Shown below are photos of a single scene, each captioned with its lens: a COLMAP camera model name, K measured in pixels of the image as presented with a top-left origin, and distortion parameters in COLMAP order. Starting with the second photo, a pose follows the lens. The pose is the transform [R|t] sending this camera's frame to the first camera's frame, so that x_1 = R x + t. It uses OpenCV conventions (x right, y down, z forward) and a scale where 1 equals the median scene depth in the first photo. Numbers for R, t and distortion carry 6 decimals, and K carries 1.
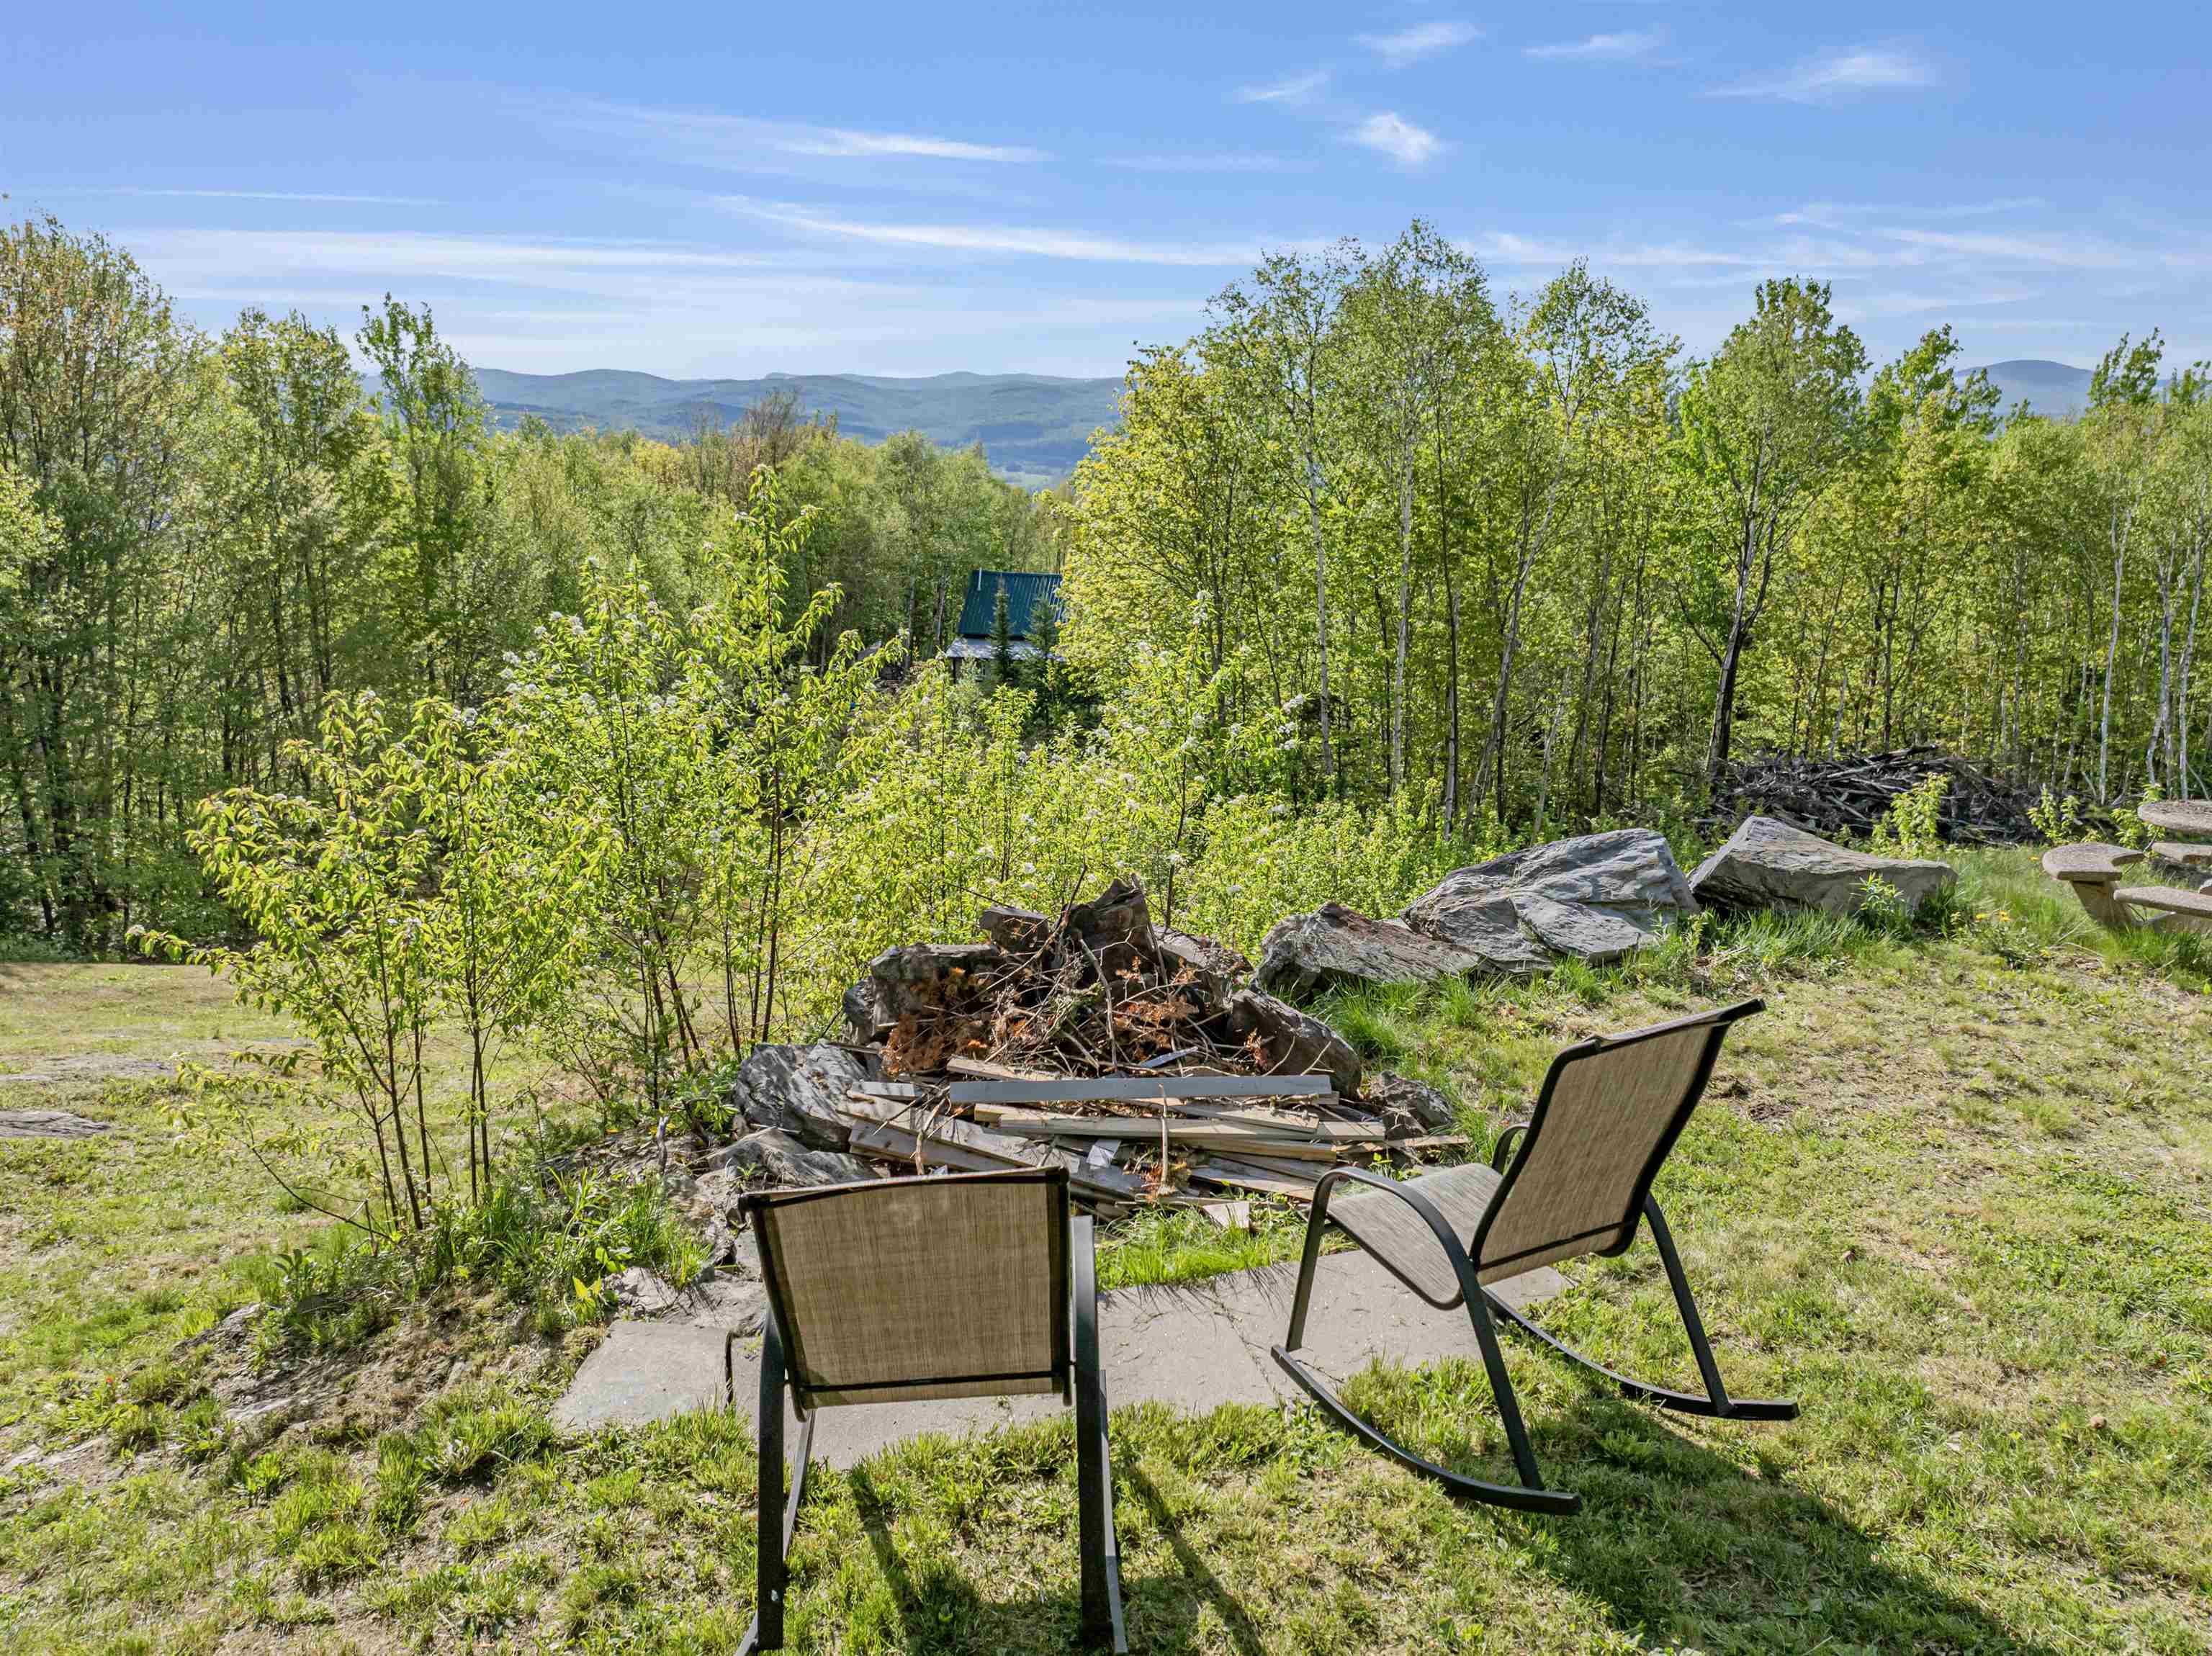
lens RADIAL K [[1551.6, 0, 1109.1], [0, 1551.6, 821.0], [0, 0, 1]] dist [-0.041102, 0.003509]
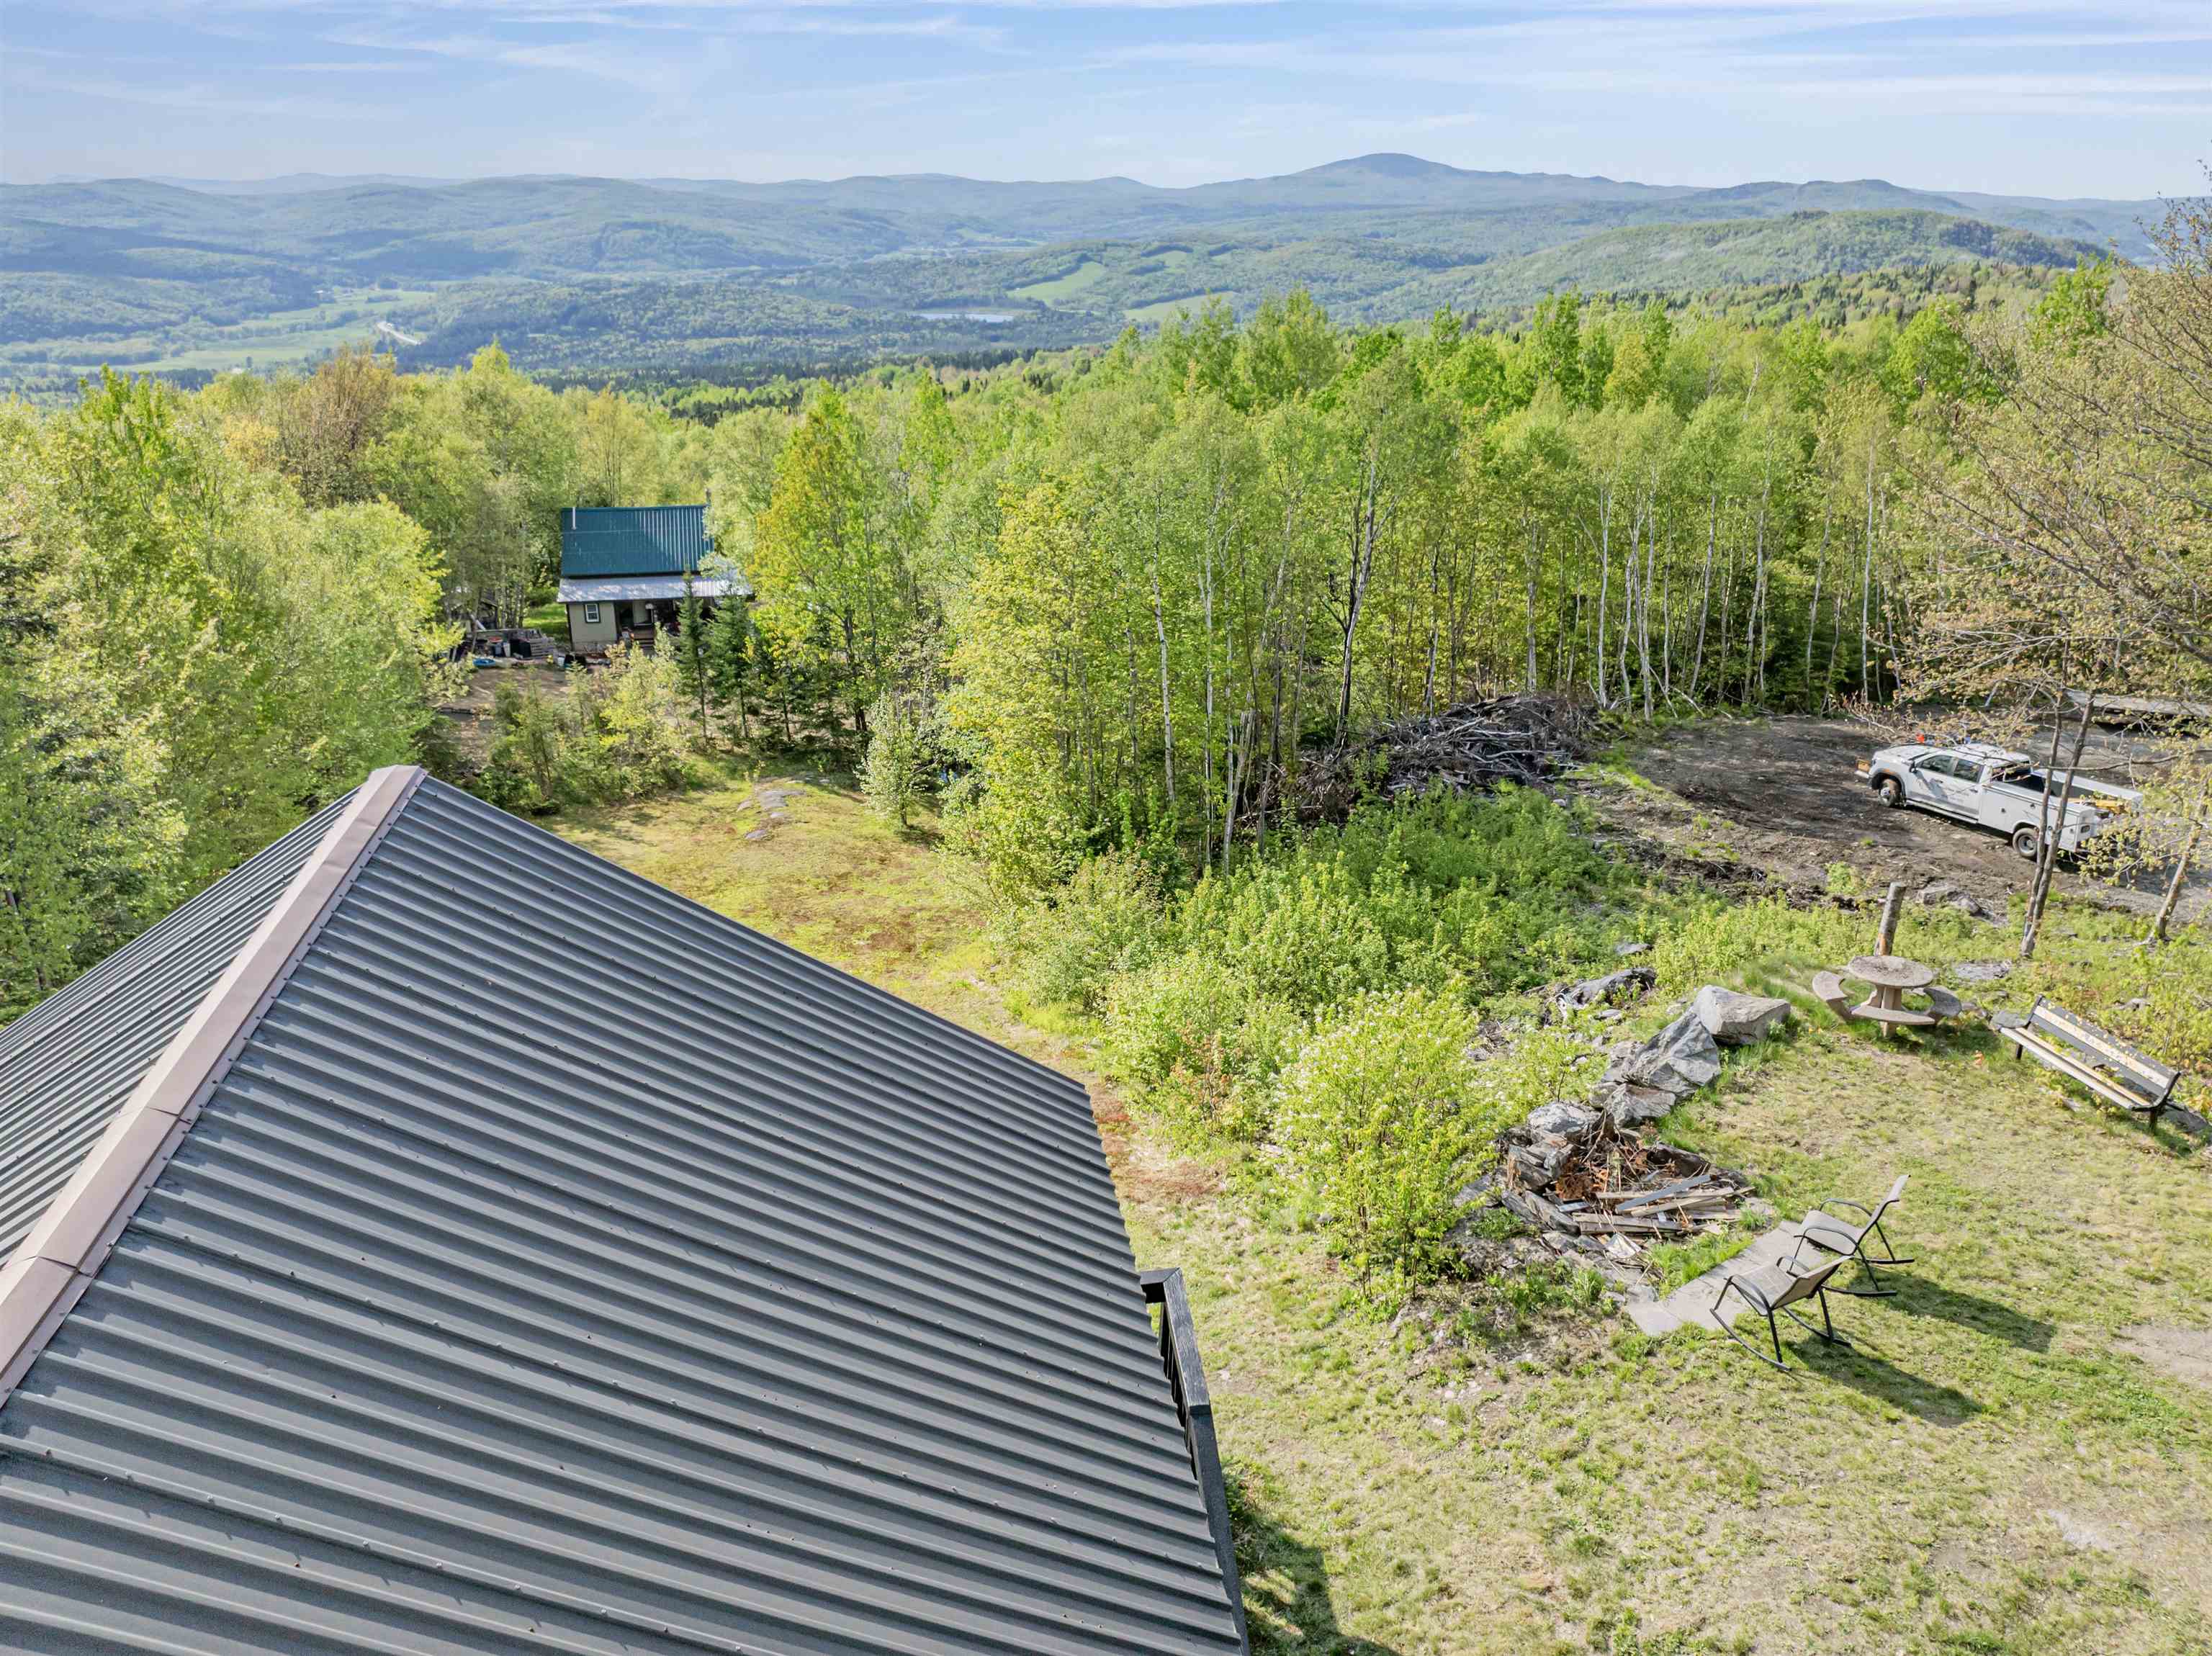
lens RADIAL K [[1551.6, 0, 1109.1], [0, 1551.6, 821.0], [0, 0, 1]] dist [-0.041102, 0.003509]
pose [[0.935583, -0.134522, 0.326478, -0.242078], [0.095076, 0.986412, 0.133983, -0.135380], [-0.340066, -0.094312, 0.935661, -0.178622]]
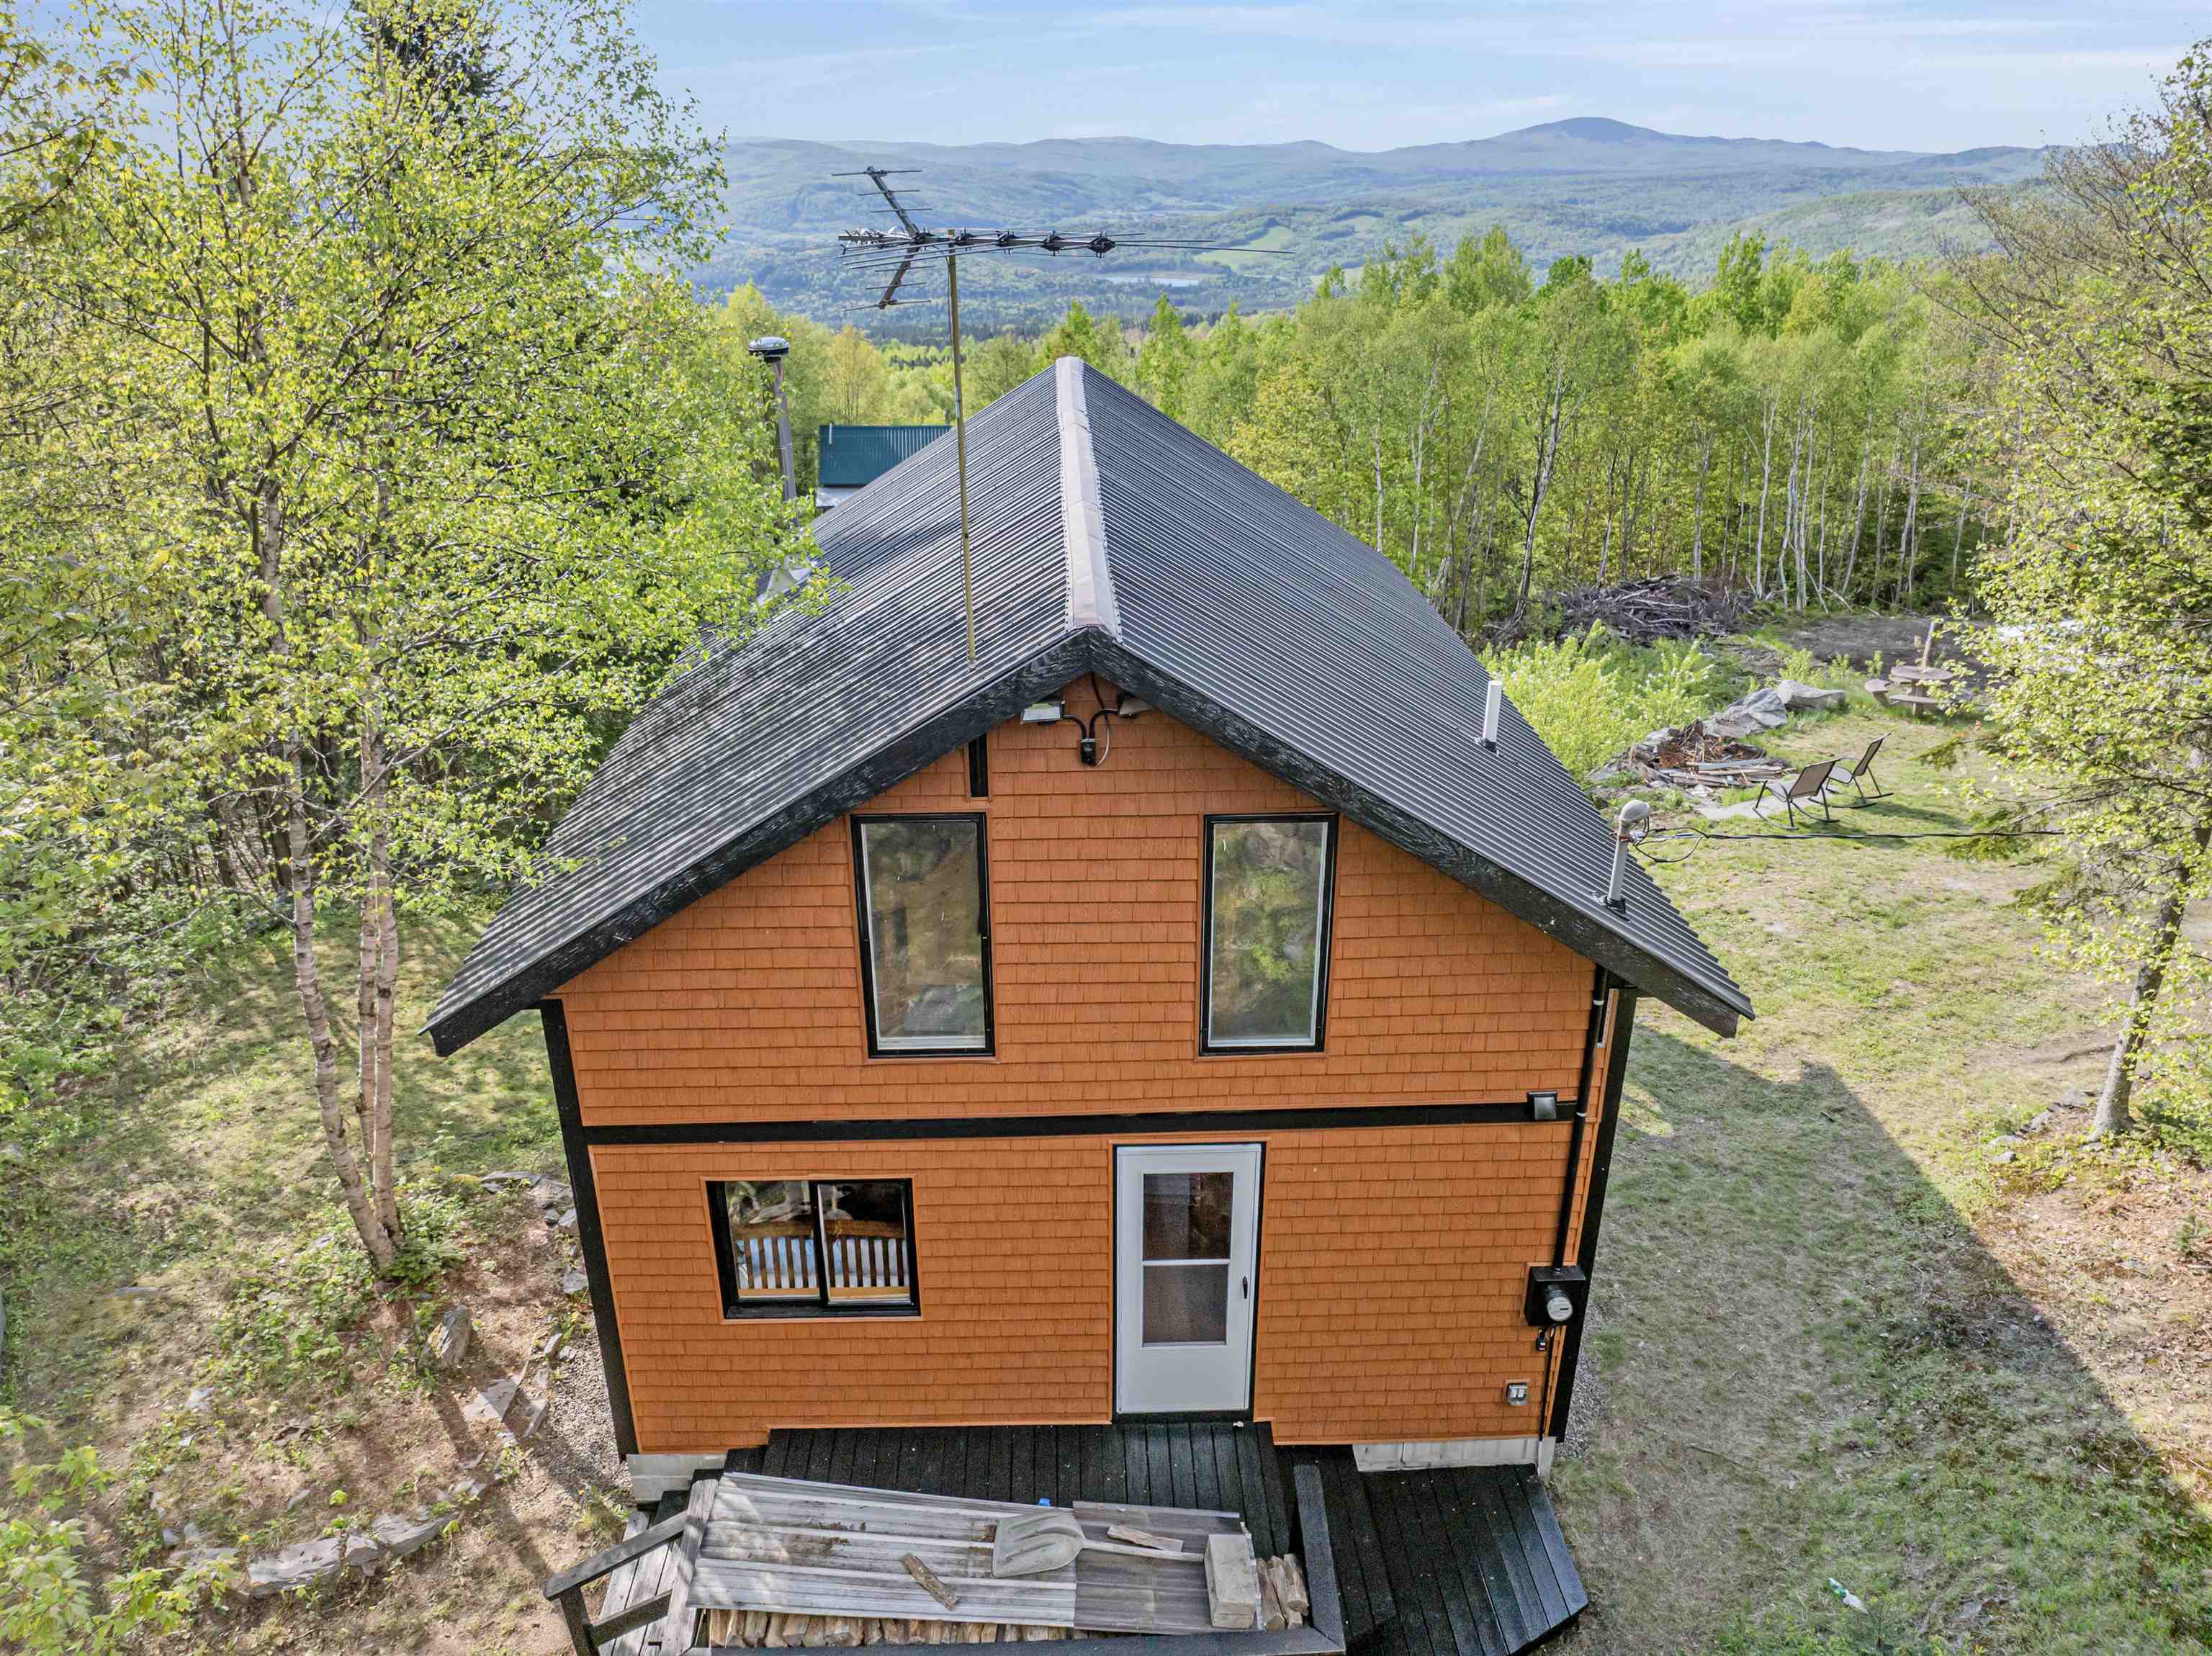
lens RADIAL K [[1550.9, 0, 1107.3], [0, 1550.9, 817.6], [0, 0, 1]] dist [-0.054992, 0.033938]
pose [[0.969841, -0.098852, 0.222792, -0.361596], [0.067522, 0.987255, 0.144112, -0.058551], [-0.234198, -0.124723, 0.964155, -0.384813]]
